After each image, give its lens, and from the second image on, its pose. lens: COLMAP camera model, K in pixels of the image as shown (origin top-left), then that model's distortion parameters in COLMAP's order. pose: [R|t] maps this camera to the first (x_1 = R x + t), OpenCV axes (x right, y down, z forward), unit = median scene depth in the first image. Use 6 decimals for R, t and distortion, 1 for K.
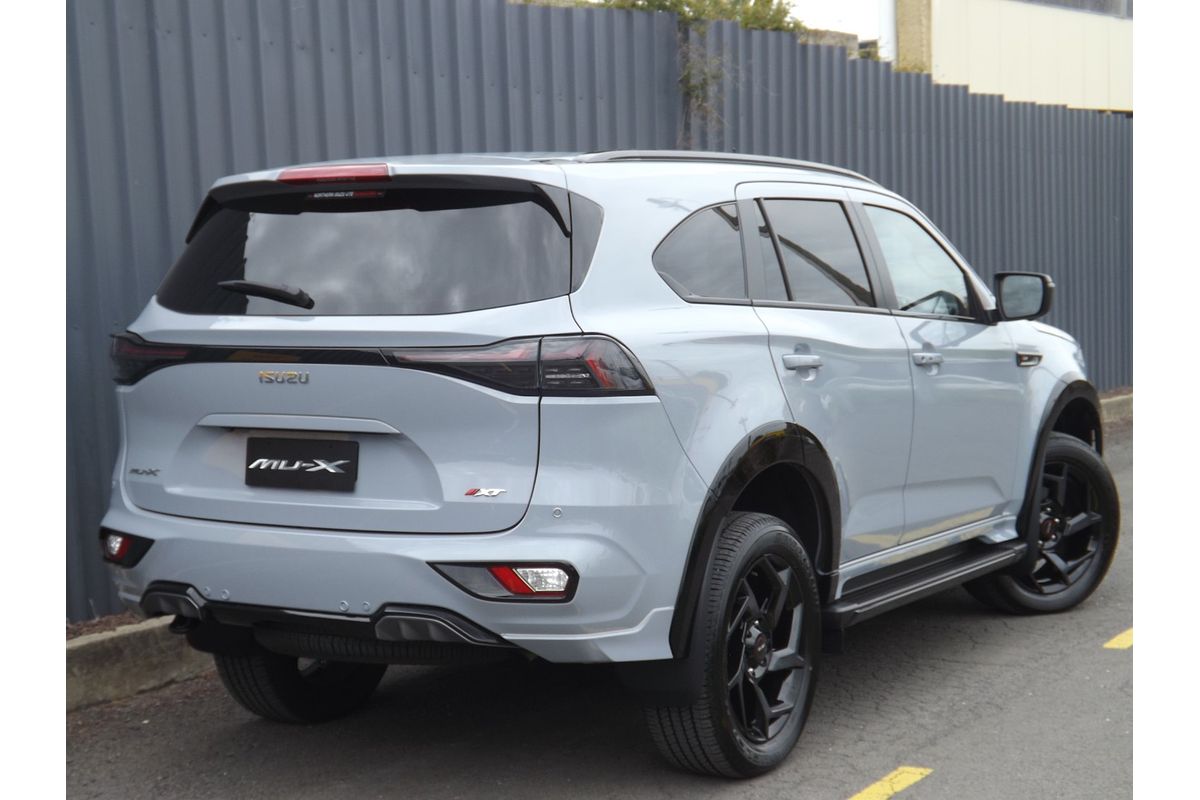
lens RADIAL K [[1824.3, 0, 597.4], [0, 1824.3, 396.9], [0, 0, 1]] dist [0.289918, 0.000000]
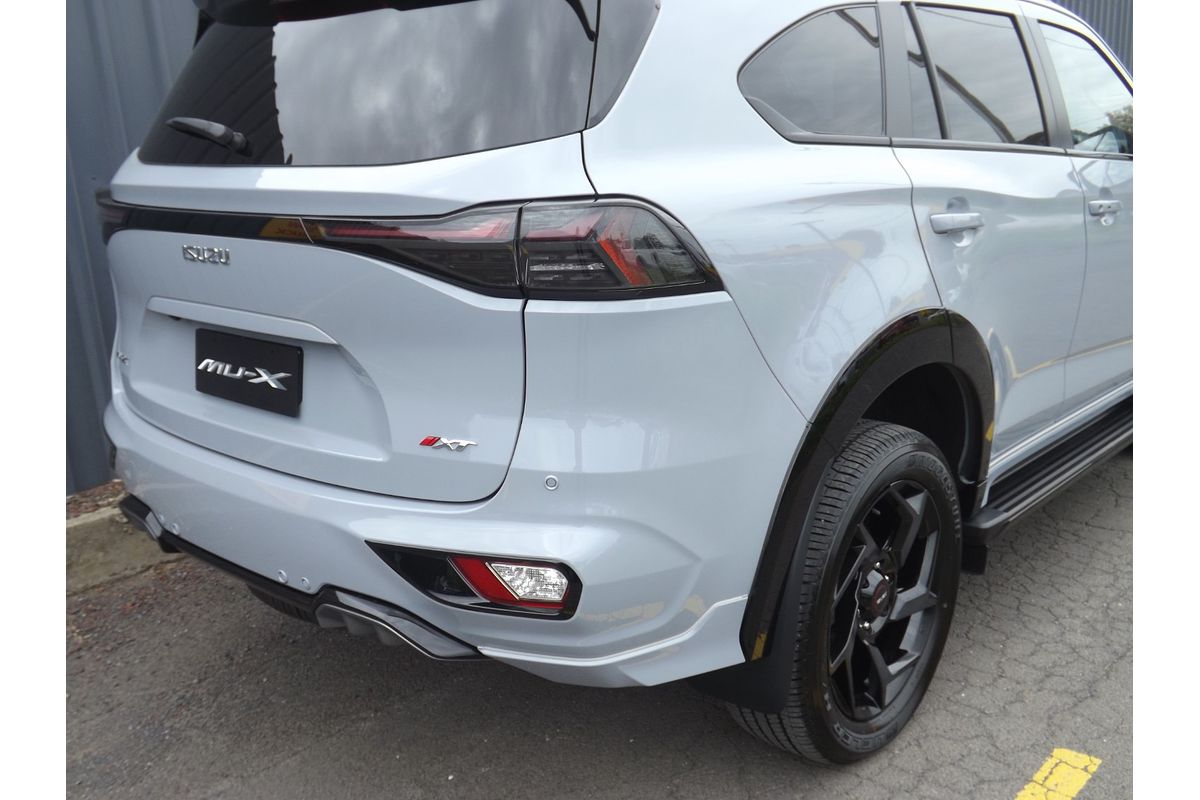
lens RADIAL K [[1151.4, 0, 597.5], [0, 1151.4, 396.2], [0, 0, 1]] dist [0.009981, 0.000000]
pose [[0.984337, 0.032098, -0.173348, 0.055576], [-0.002839, 0.986044, 0.166460, -0.029514], [0.176272, -0.163361, 0.970691, 0.548180]]
